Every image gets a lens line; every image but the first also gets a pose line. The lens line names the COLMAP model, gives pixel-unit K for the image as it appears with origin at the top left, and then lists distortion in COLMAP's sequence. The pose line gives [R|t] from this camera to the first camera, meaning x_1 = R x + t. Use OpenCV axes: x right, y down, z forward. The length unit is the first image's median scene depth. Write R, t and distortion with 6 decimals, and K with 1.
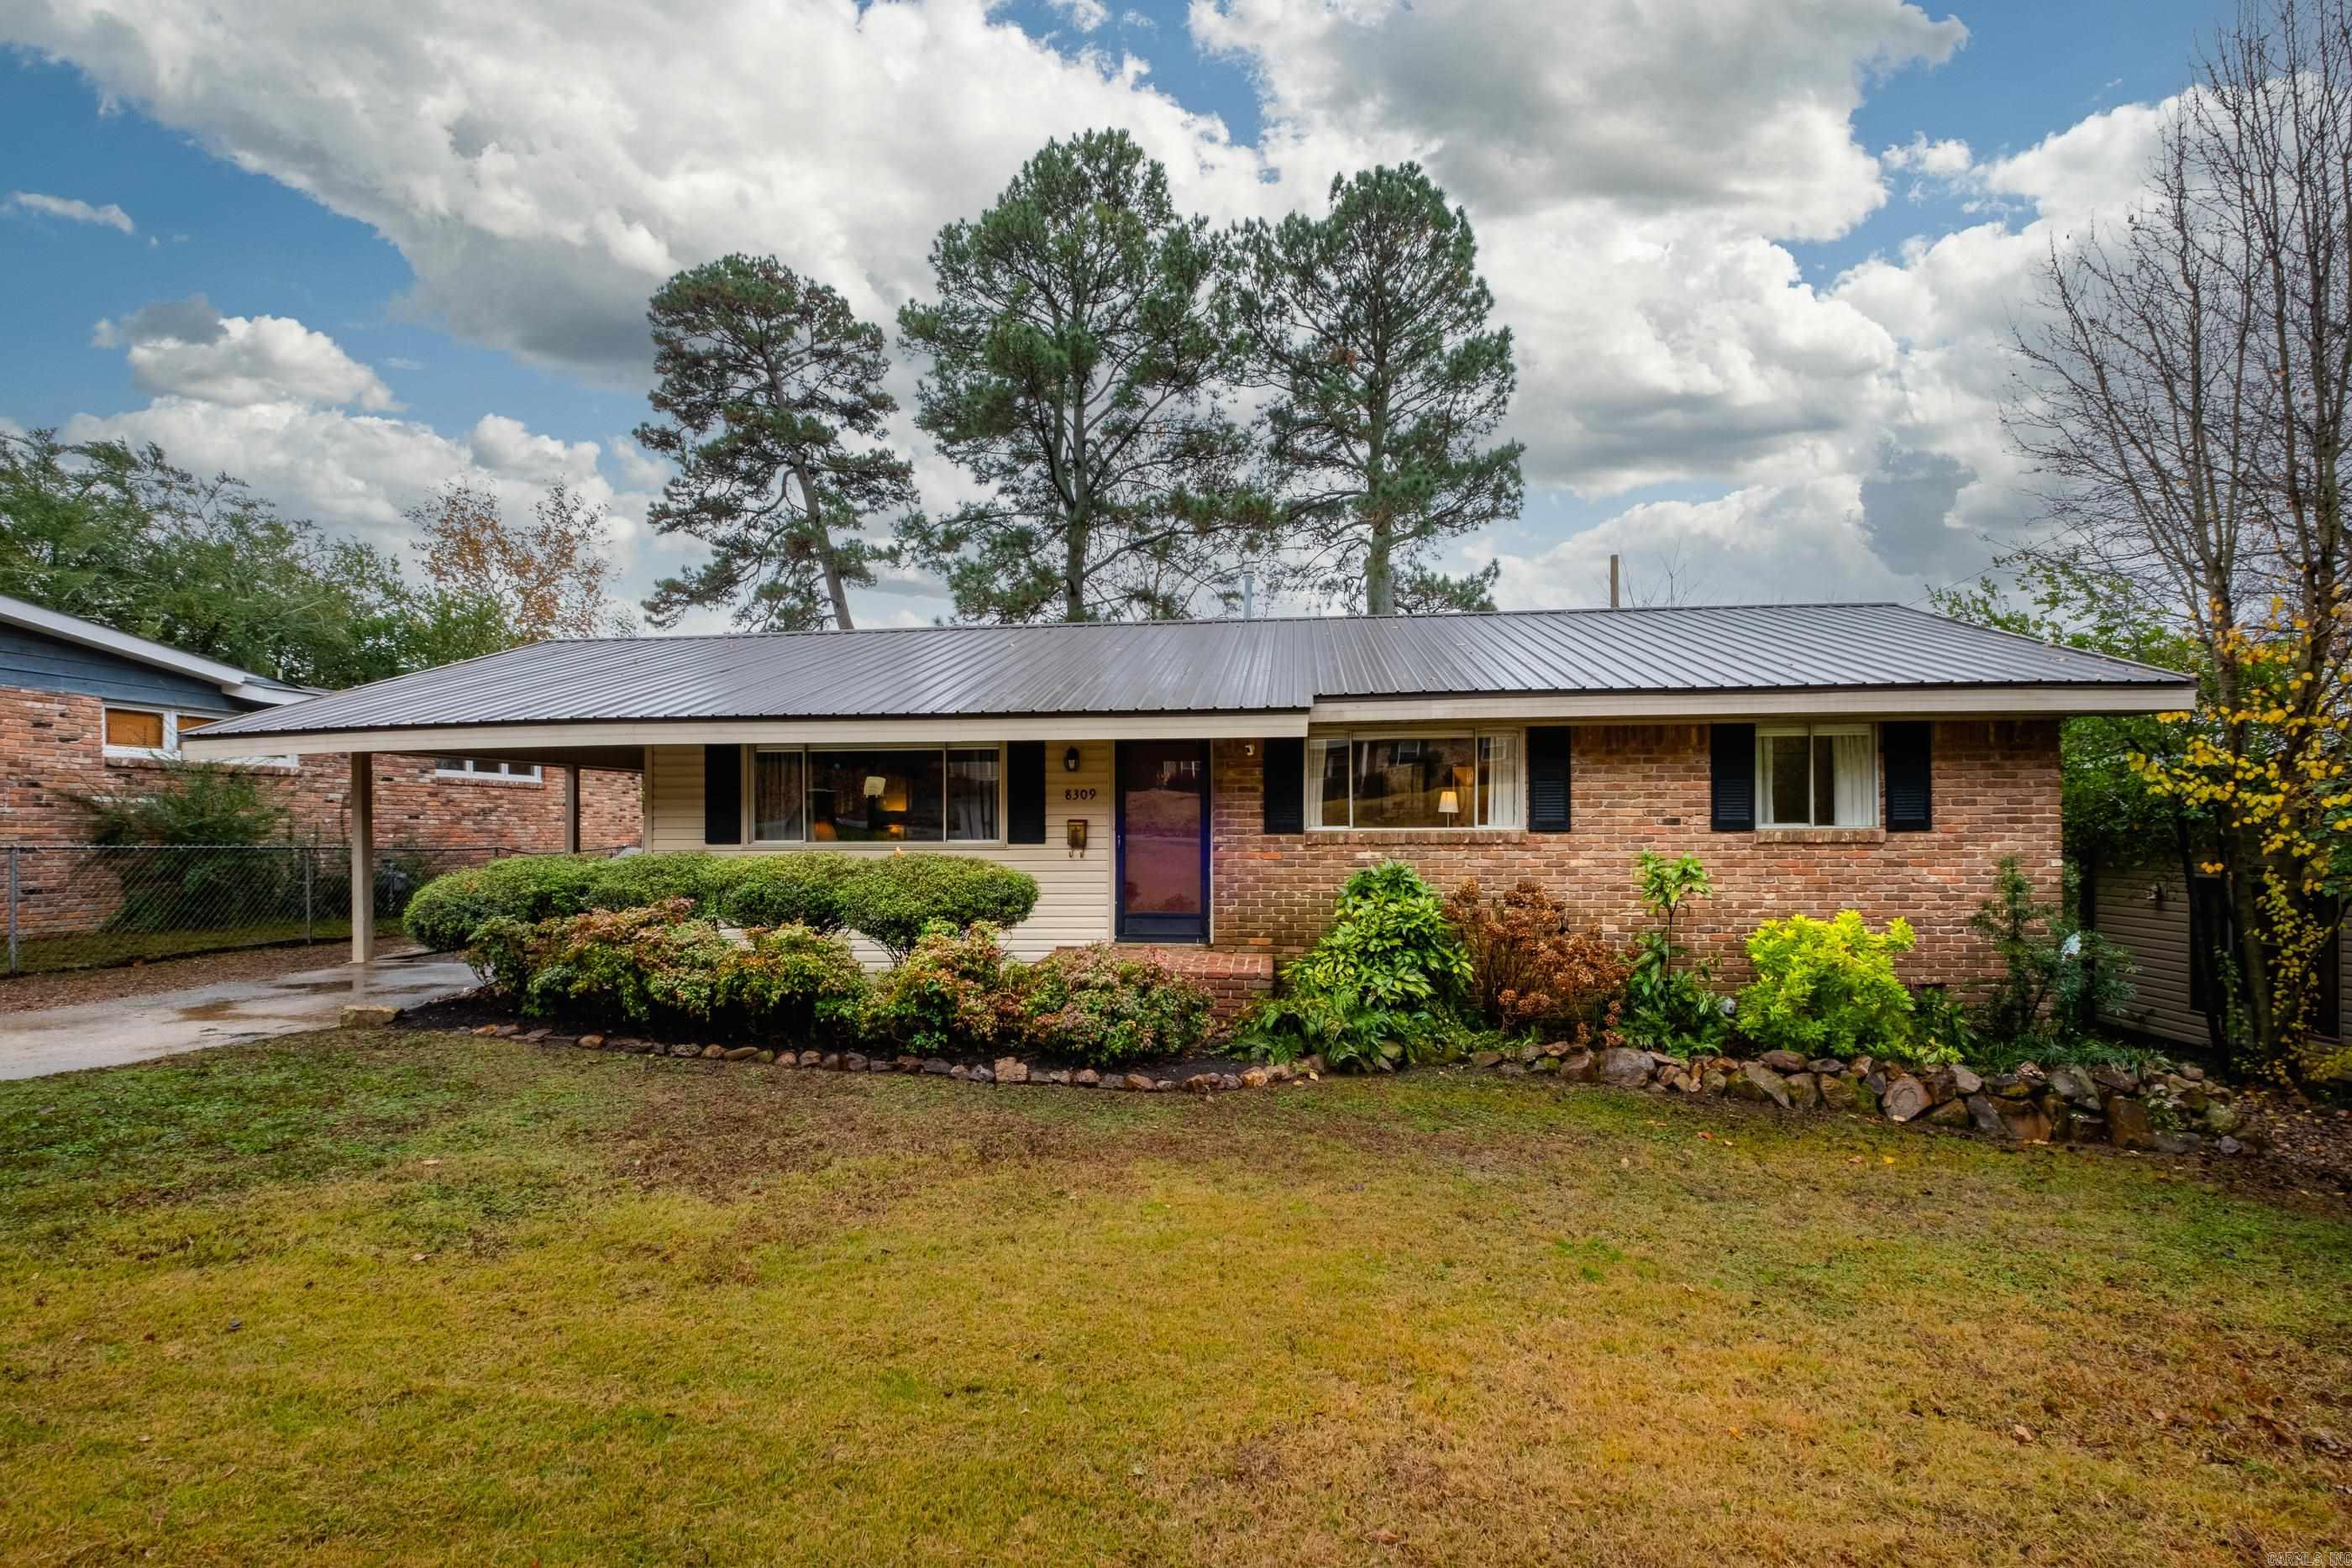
lens RADIAL K [[1033.0, 0, 1170.5], [0, 1033.0, 820.4], [0, 0, 1]] dist [0.006447, -0.004950]
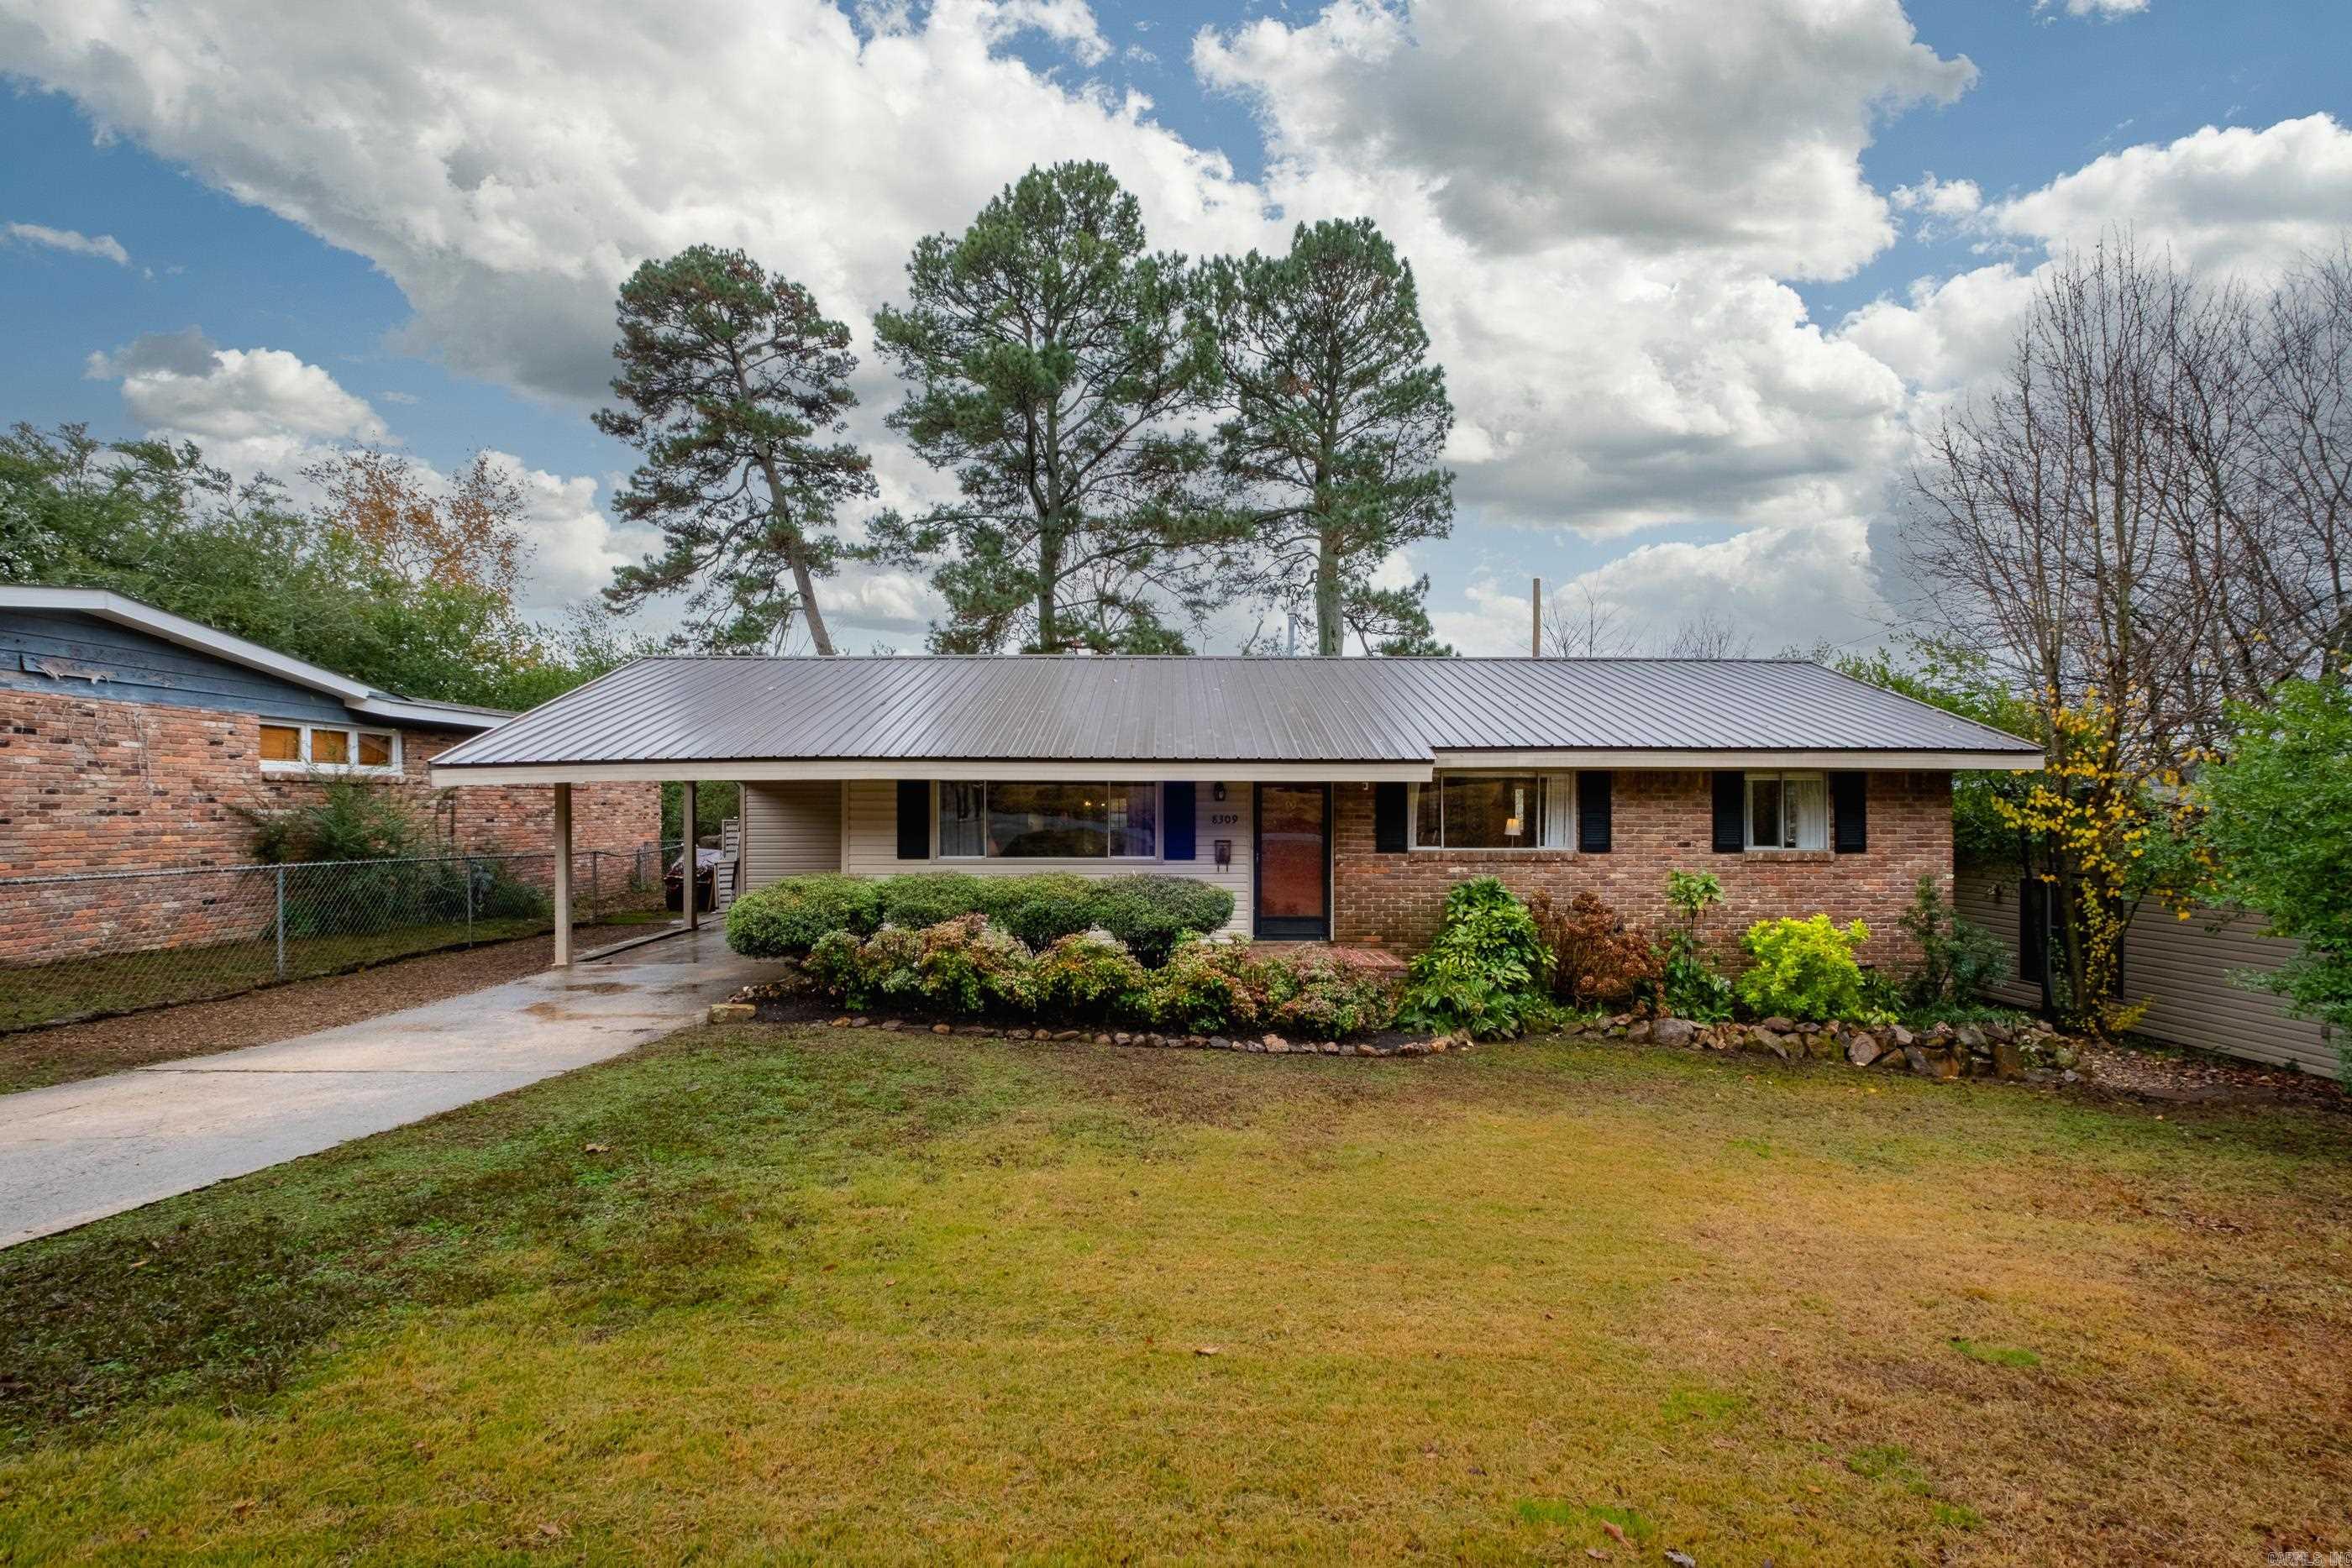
lens RADIAL K [[1033.0, 0, 1192.6], [0, 1033.0, 794.9], [0, 0, 1]] dist [0.006447, -0.004950]
pose [[0.991365, 0.006947, 0.130947, -0.273762], [-0.006471, 0.999971, -0.004057, -0.046980], [-0.130972, 0.003174, 0.991381, -0.197532]]
